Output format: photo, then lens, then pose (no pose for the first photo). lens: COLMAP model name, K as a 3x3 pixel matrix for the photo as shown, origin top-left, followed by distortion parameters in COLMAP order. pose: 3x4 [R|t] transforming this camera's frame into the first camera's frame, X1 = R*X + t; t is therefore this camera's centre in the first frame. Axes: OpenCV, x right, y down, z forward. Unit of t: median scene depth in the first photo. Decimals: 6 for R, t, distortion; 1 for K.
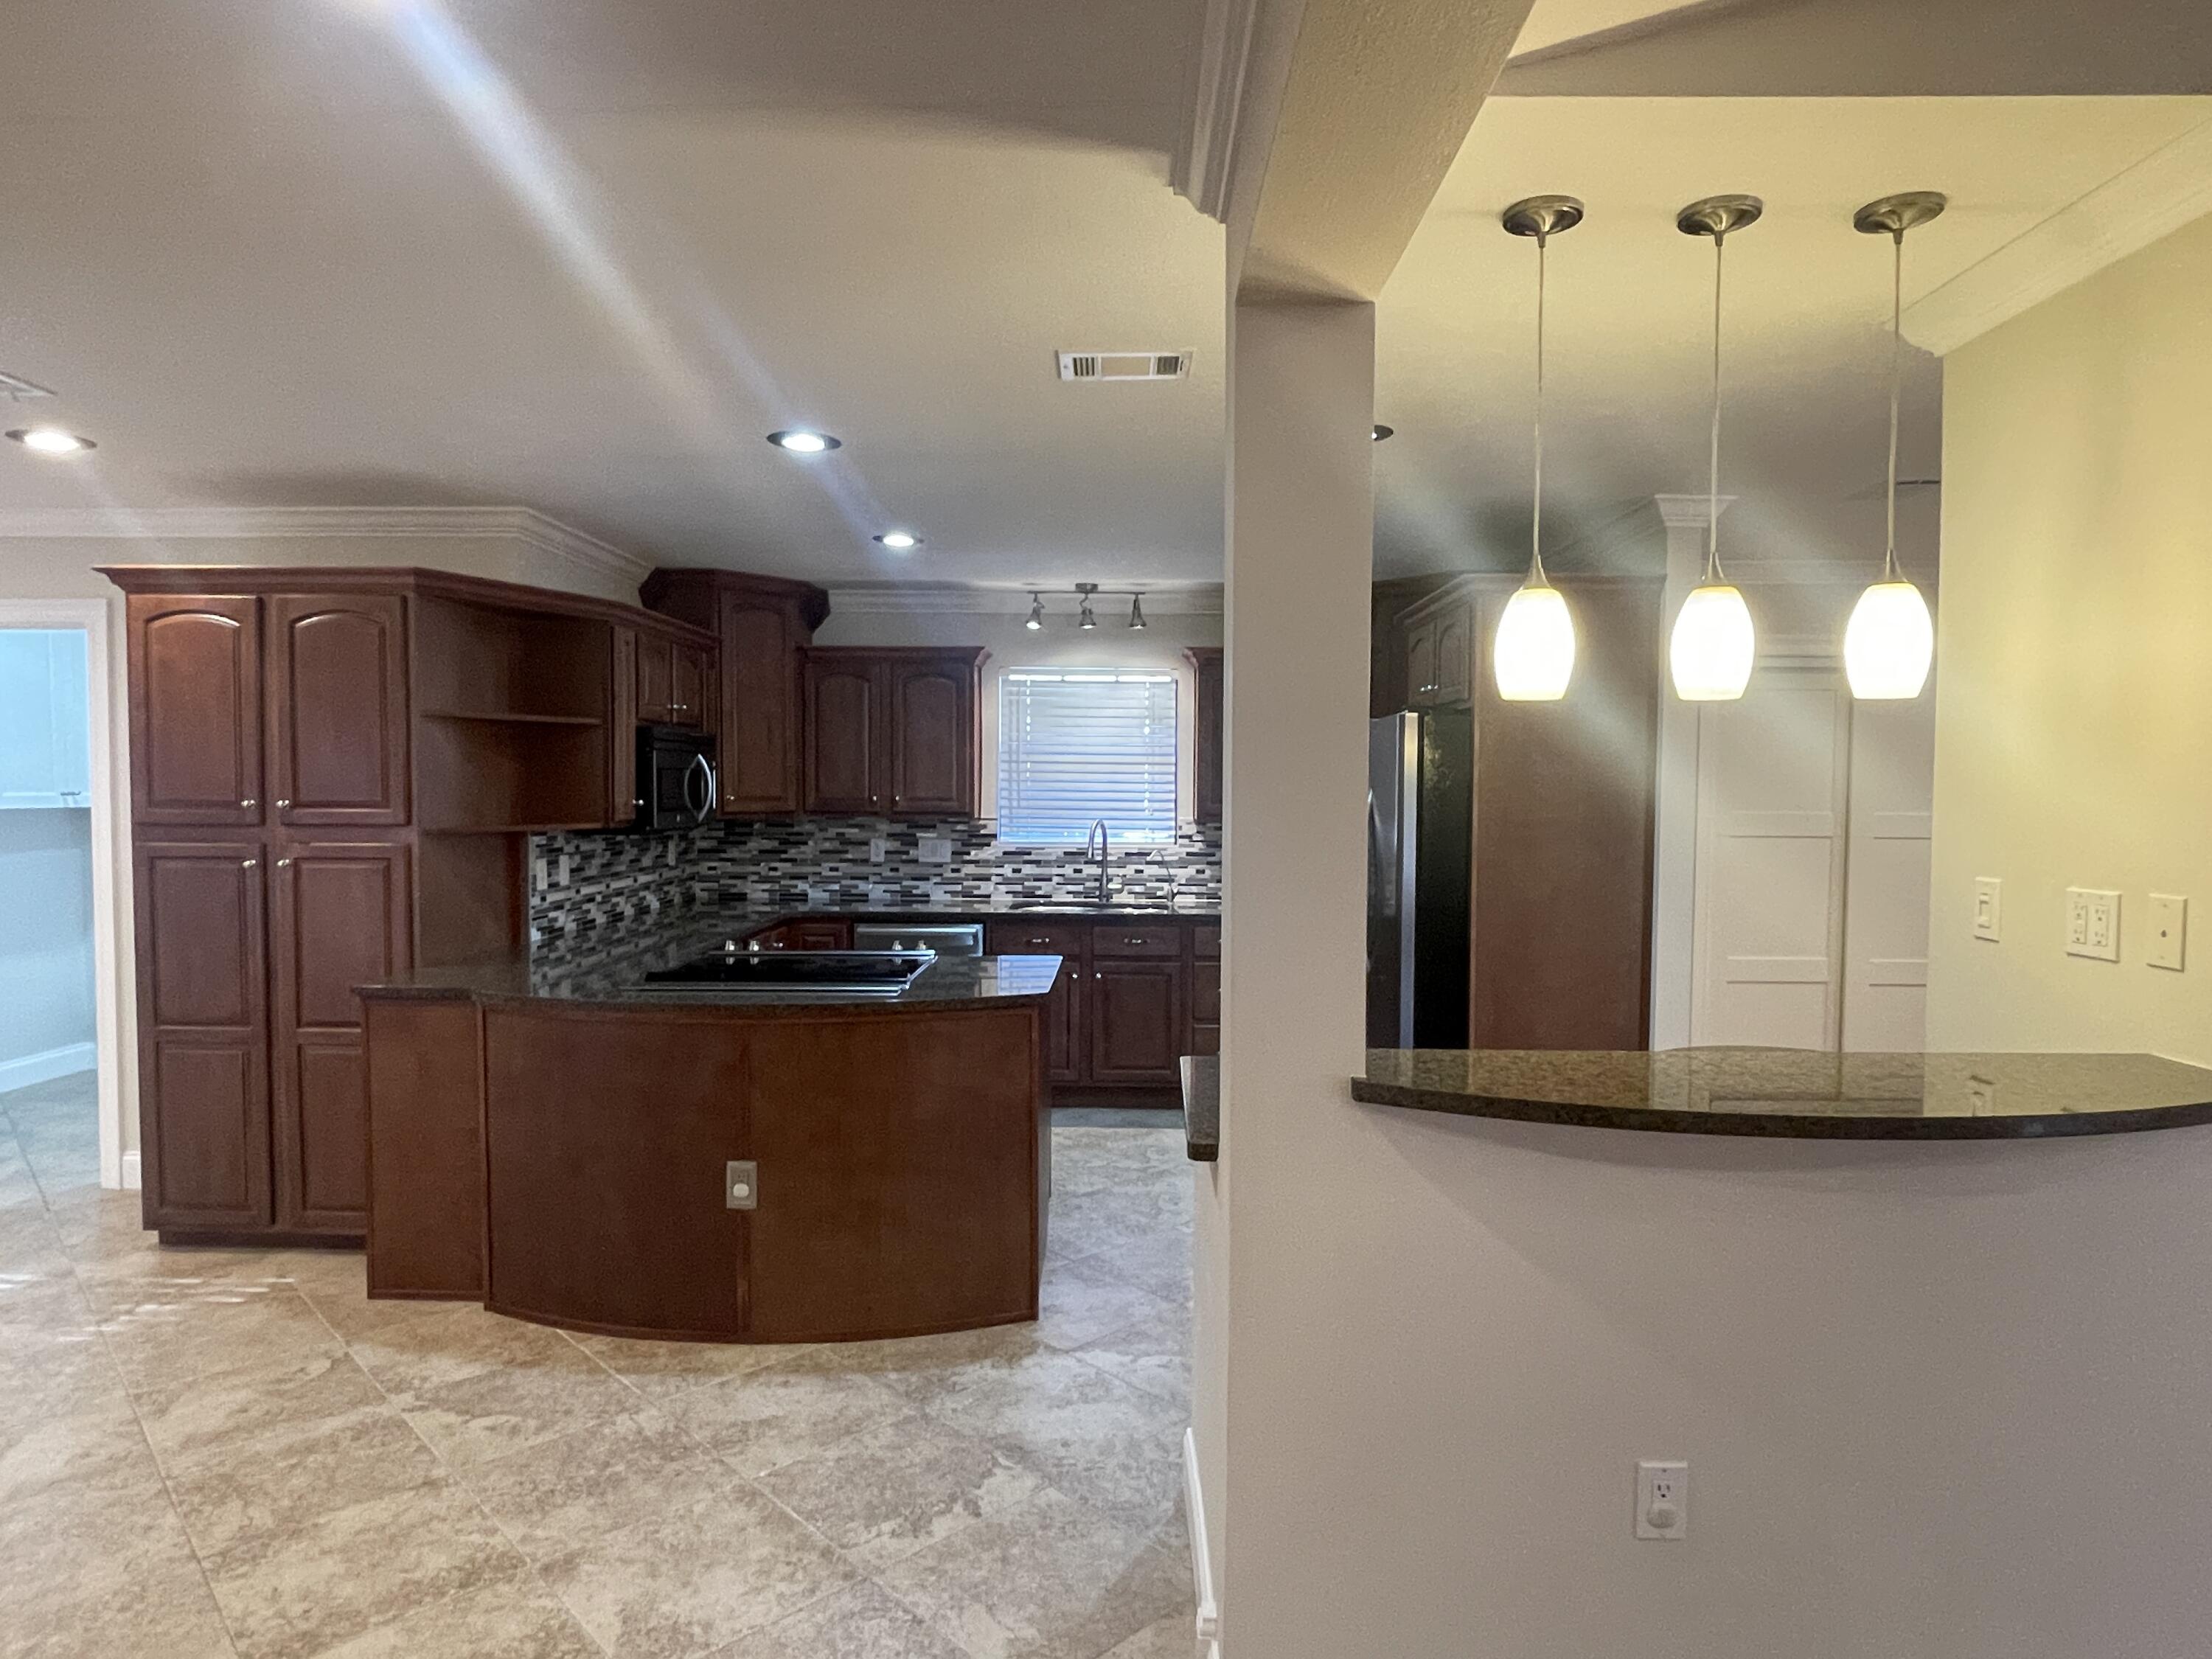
lens RADIAL K [[1286.2, 0, 1099.9], [0, 1286.2, 832.1], [0, 0, 1]] dist [-0.003137, -0.001878]
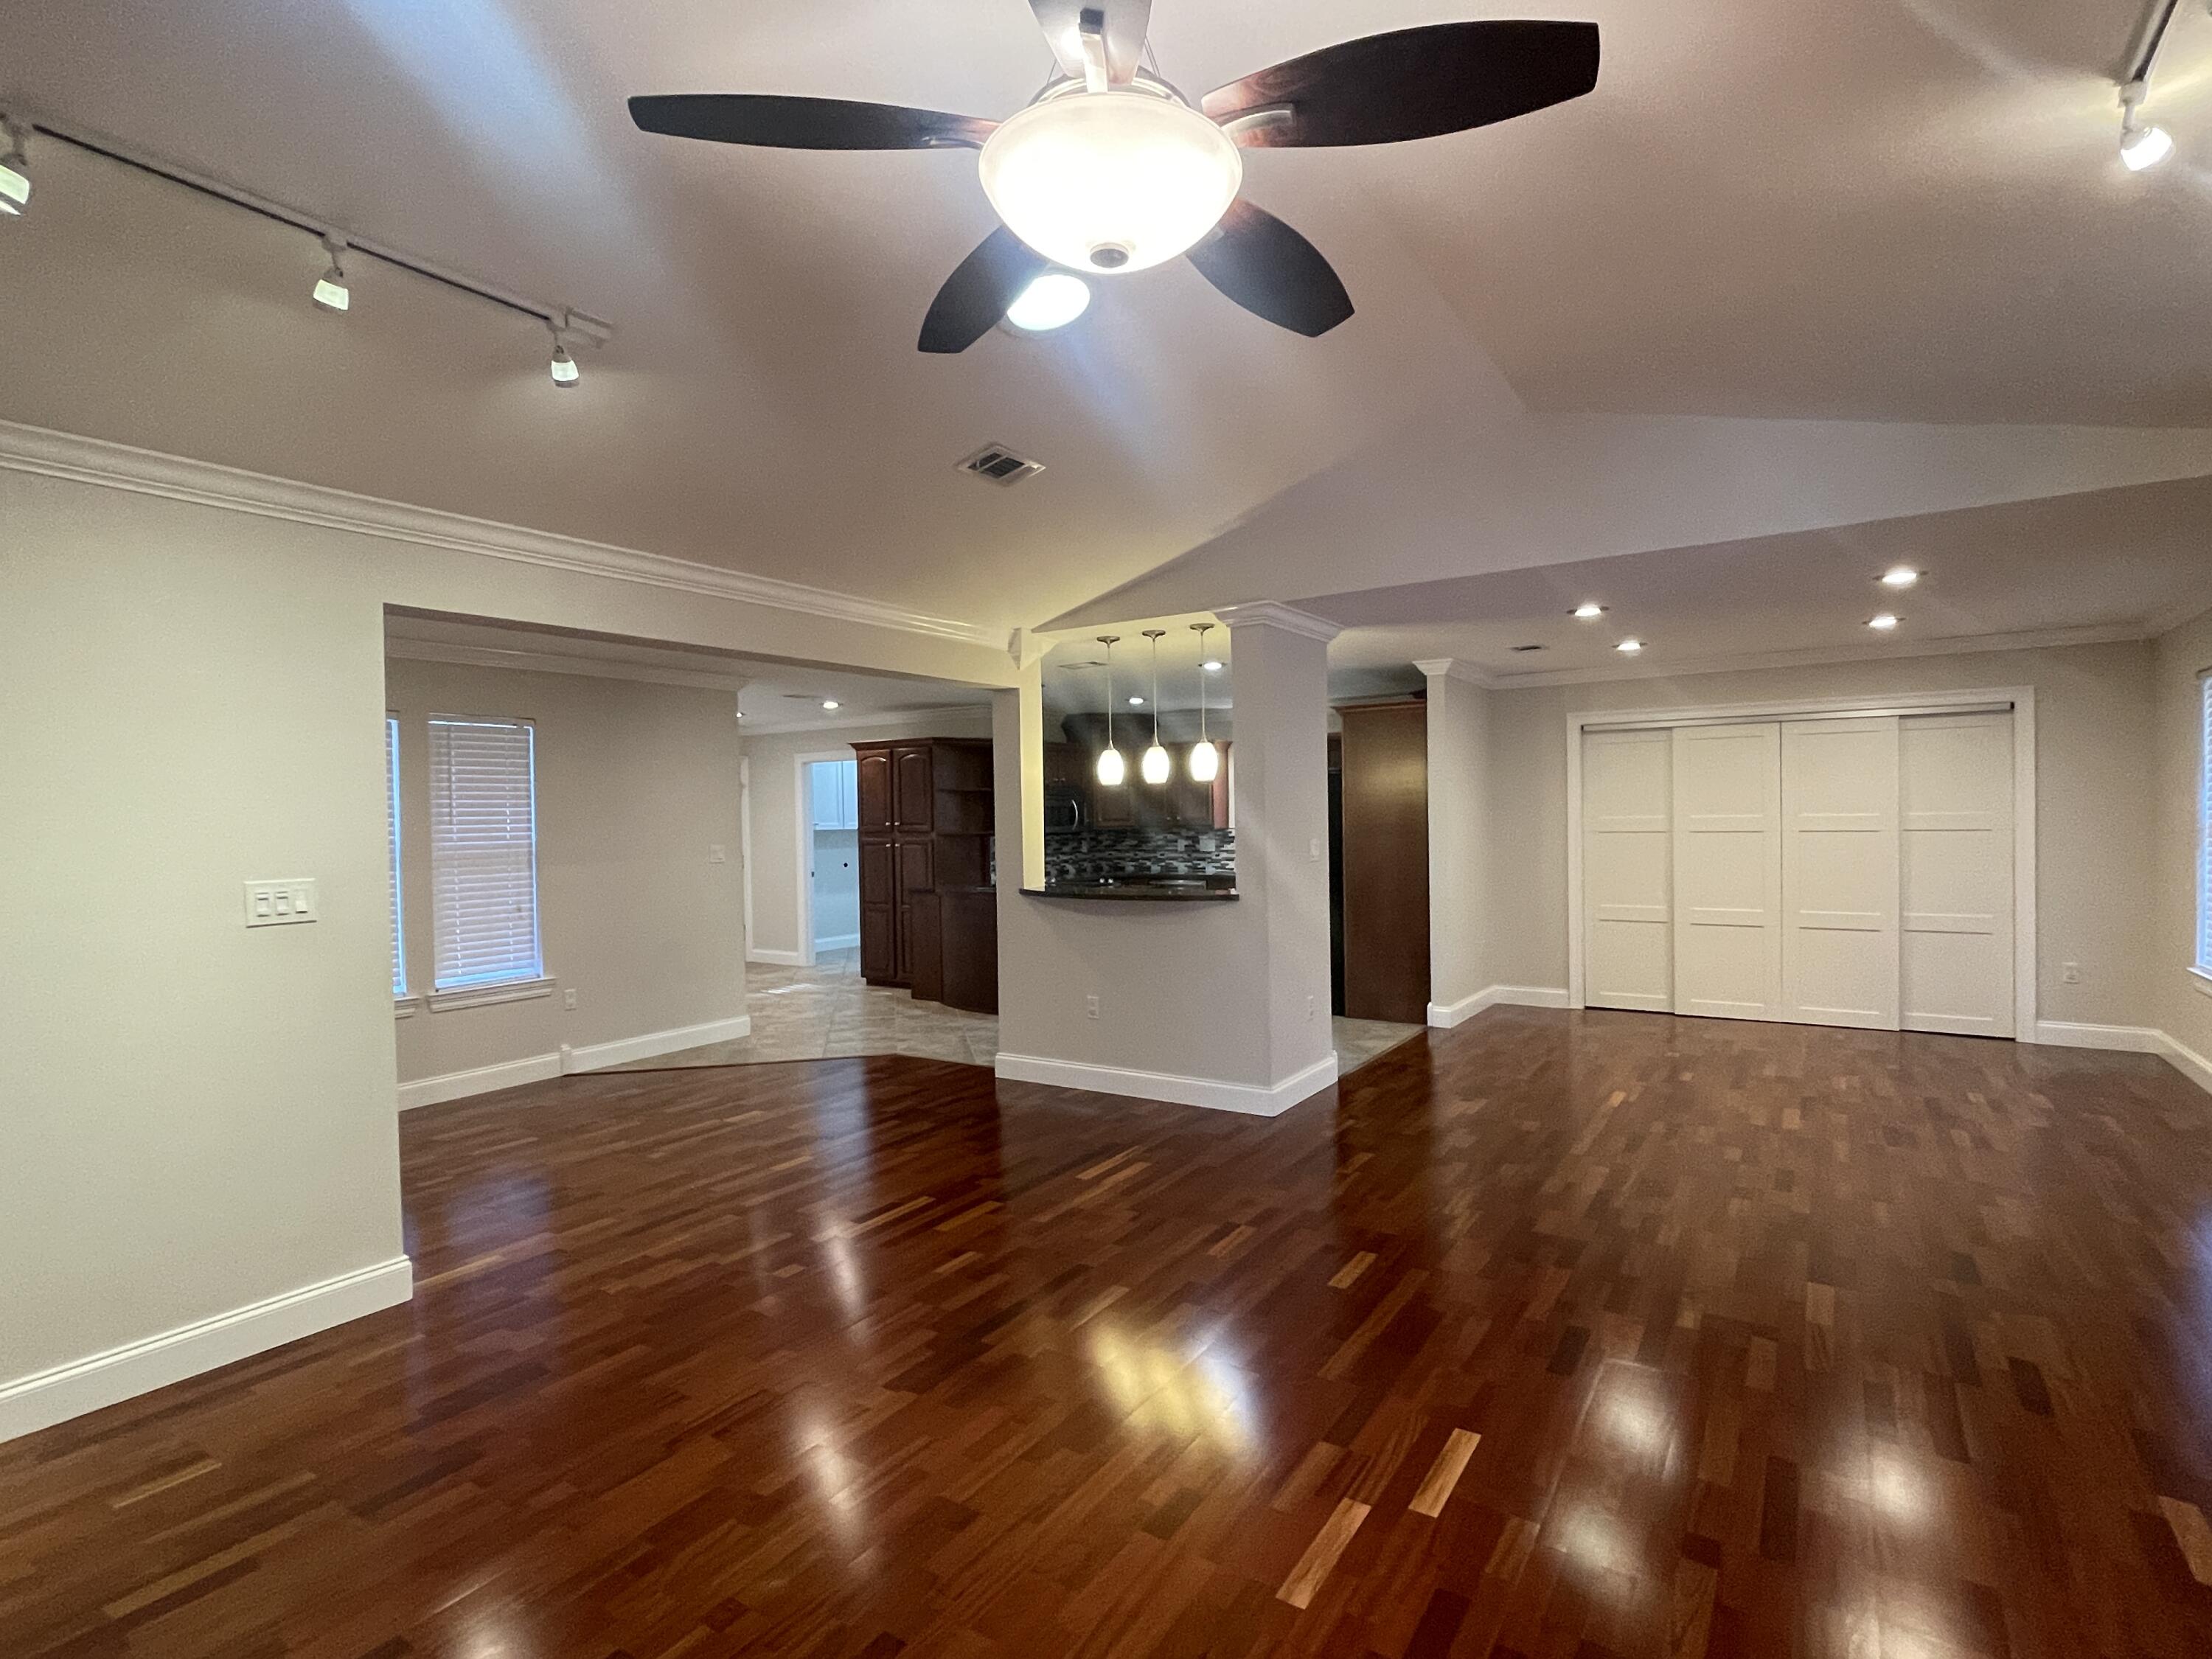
lens RADIAL K [[1087.7, 0, 1098.9], [0, 1087.7, 830.7], [0, 0, 1]] dist [-0.006067, 0.000228]
pose [[0.838646, -0.012302, -0.544538, 0.619007], [0.003016, 0.999834, -0.017943, 0.021660], [0.544669, 0.013406, 0.838544, -0.447633]]
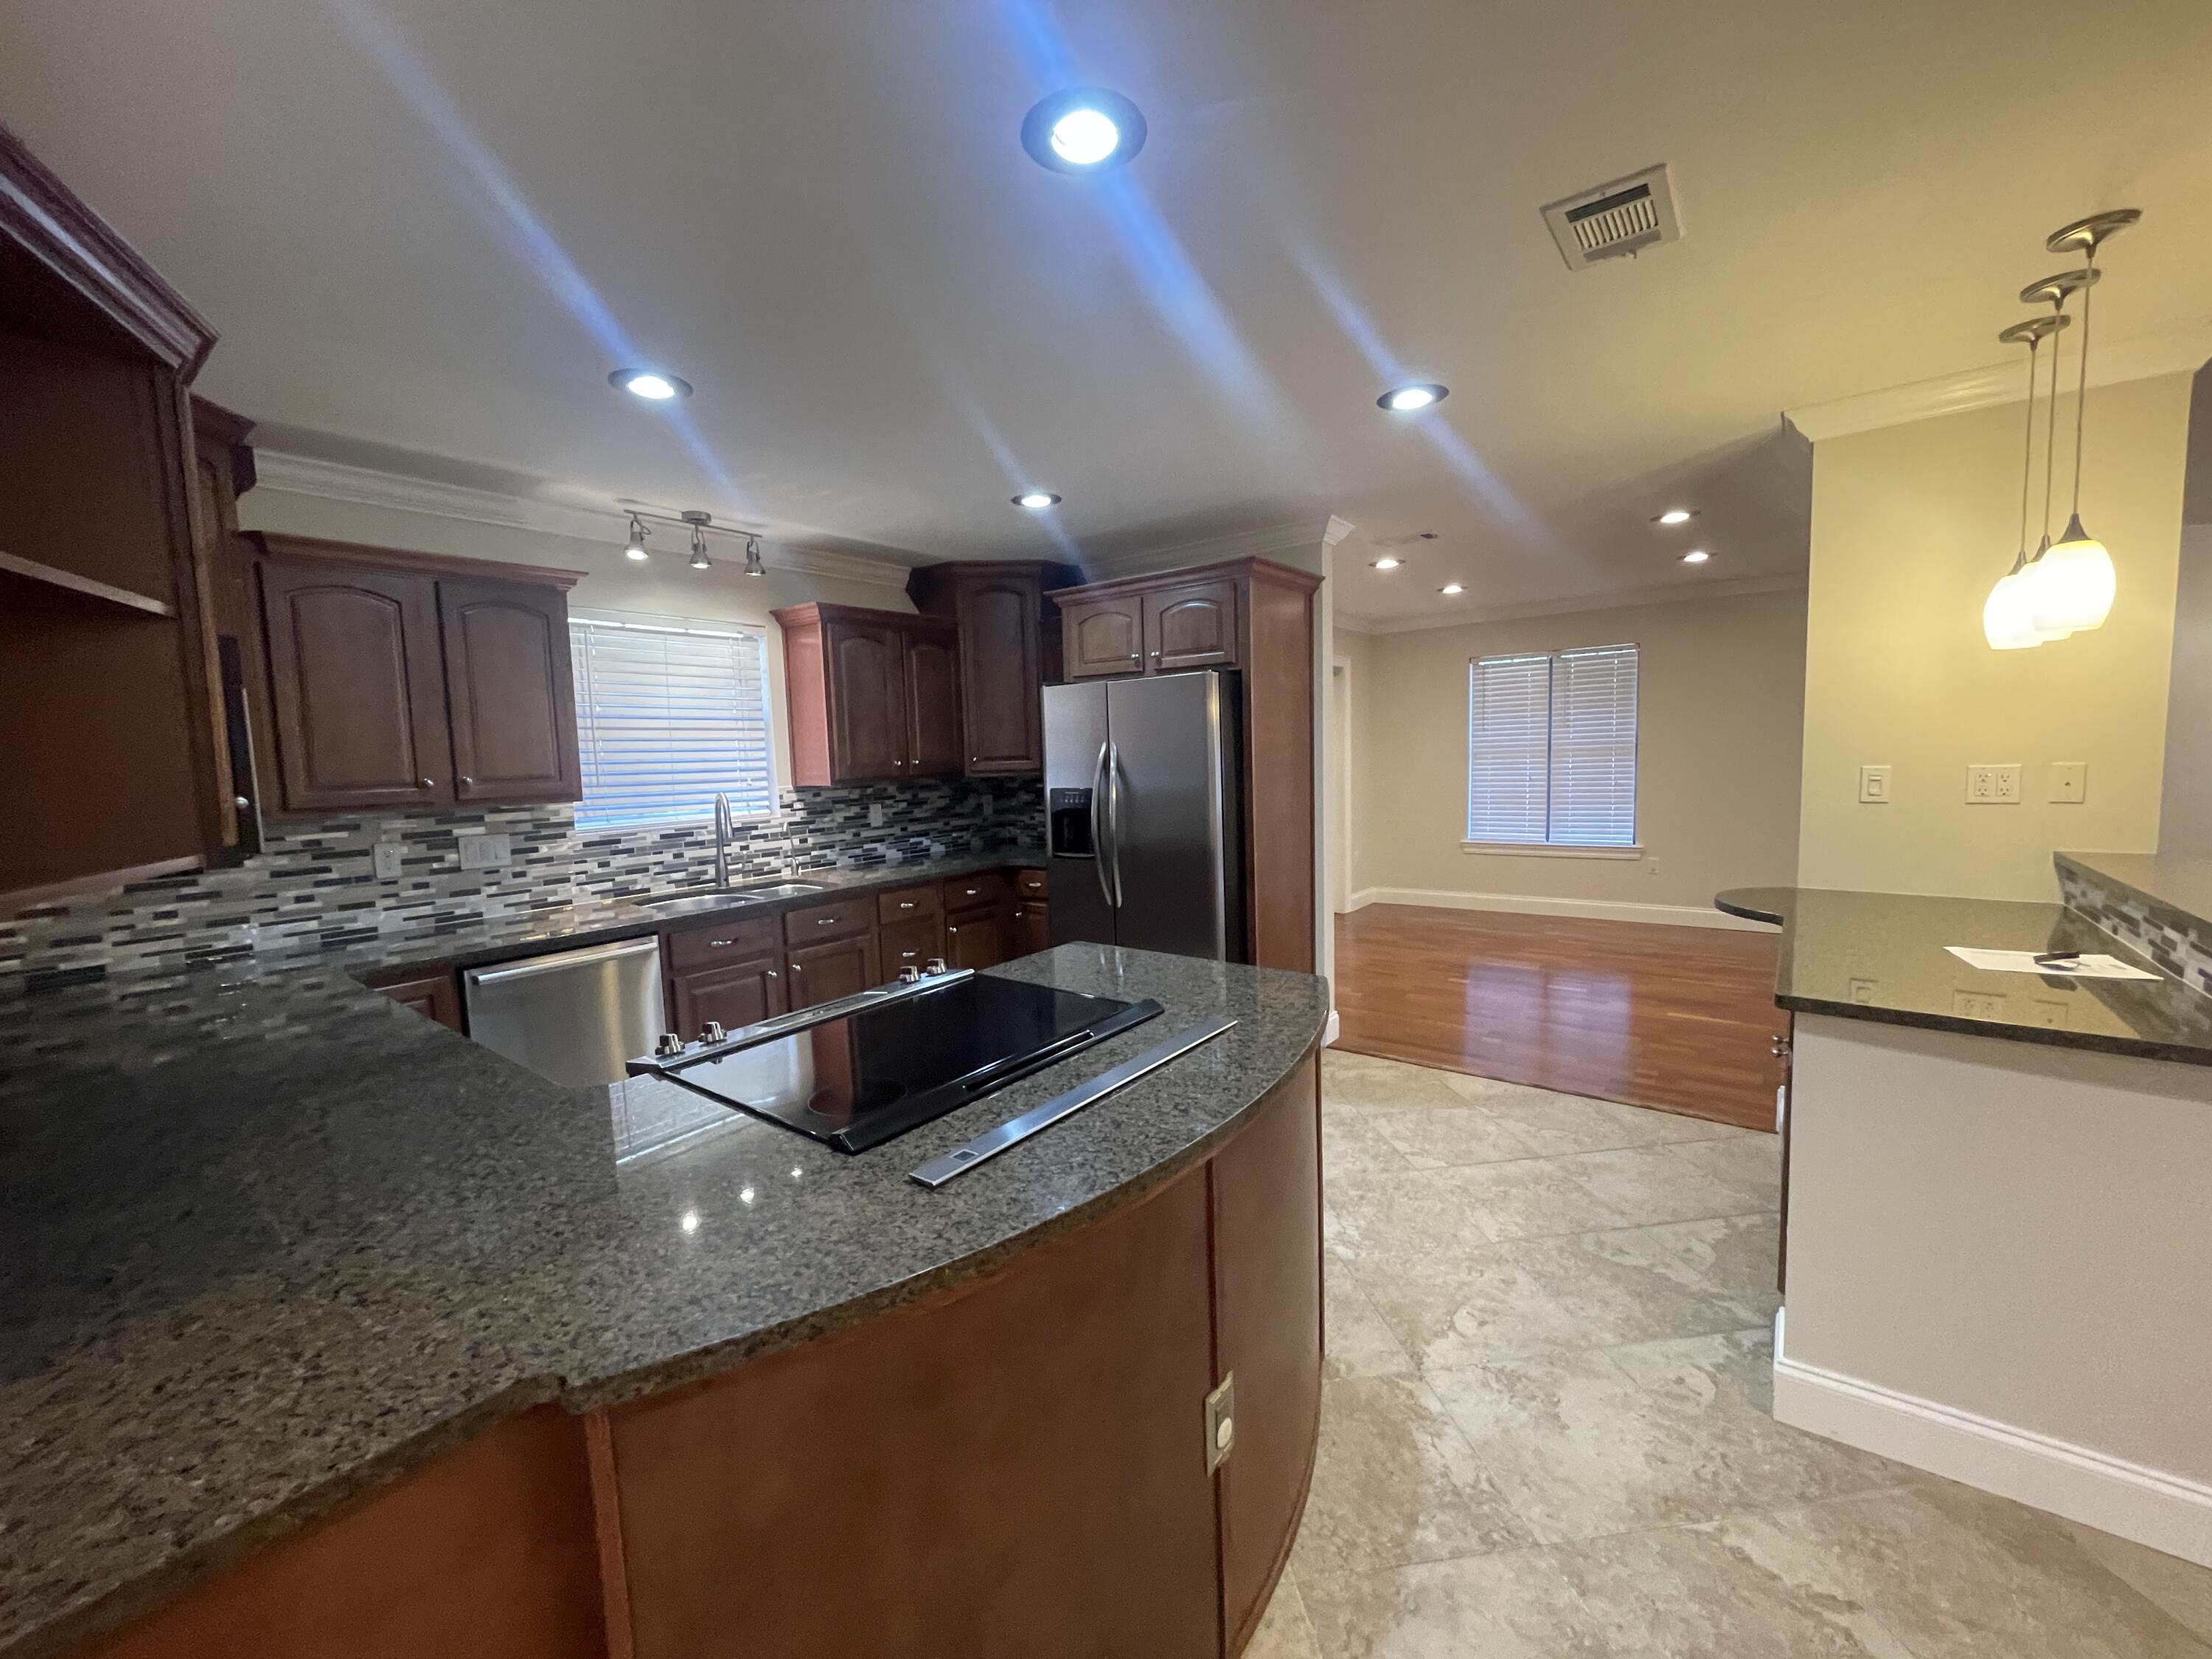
lens RADIAL K [[886.7, 0, 1095.9], [0, 886.7, 826.2], [0, 0, 1]] dist [-0.001596, 0.000130]
pose [[0.600033, -0.094914, 0.794325, -0.317631], [0.065559, 0.995431, 0.069422, -0.011897], [-0.797284, 0.010420, 0.603514, 0.422988]]
